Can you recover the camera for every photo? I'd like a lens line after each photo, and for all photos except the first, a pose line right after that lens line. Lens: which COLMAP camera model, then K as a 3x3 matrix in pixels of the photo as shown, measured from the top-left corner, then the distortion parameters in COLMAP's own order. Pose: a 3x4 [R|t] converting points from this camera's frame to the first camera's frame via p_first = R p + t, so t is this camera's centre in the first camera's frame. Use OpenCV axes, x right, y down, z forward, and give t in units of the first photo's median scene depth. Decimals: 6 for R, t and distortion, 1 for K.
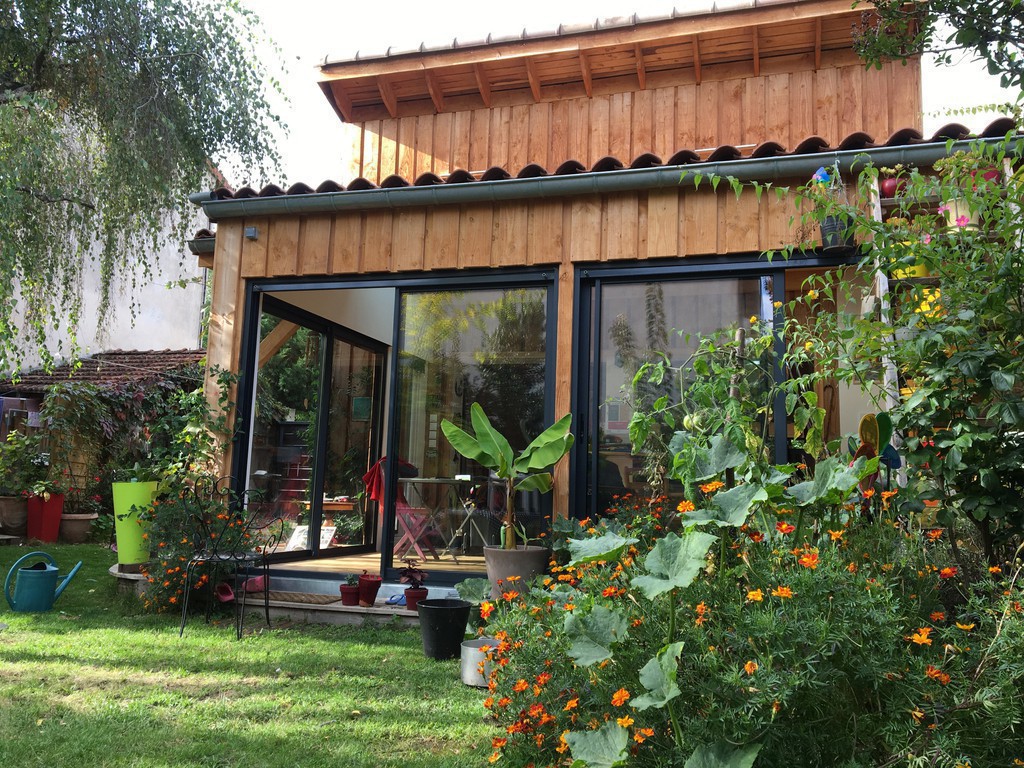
lens RADIAL K [[862.1, 0, 505.9], [0, 862.1, 391.3], [0, 0, 1]] dist [0.096207, -0.205776]
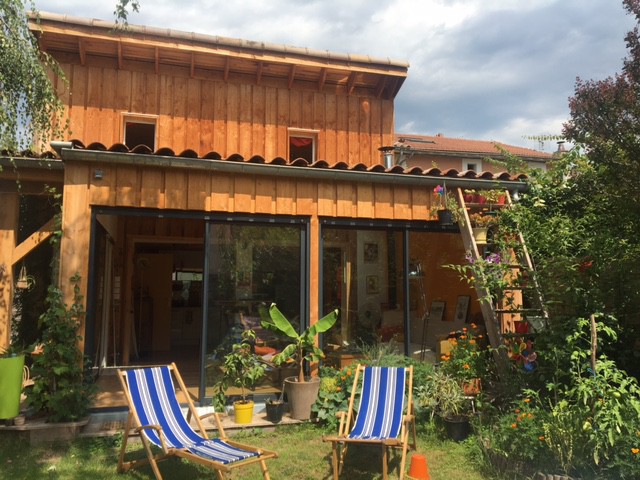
lens RADIAL K [[538.8, 0, 316.2], [0, 538.8, 244.5], [0, 0, 1]] dist [0.096207, -0.205776]
pose [[0.828649, 0.014488, 0.559580, -0.350019], [-0.044909, 0.998163, 0.040660, -0.083360], [-0.557964, -0.058823, 0.827778, 0.030529]]
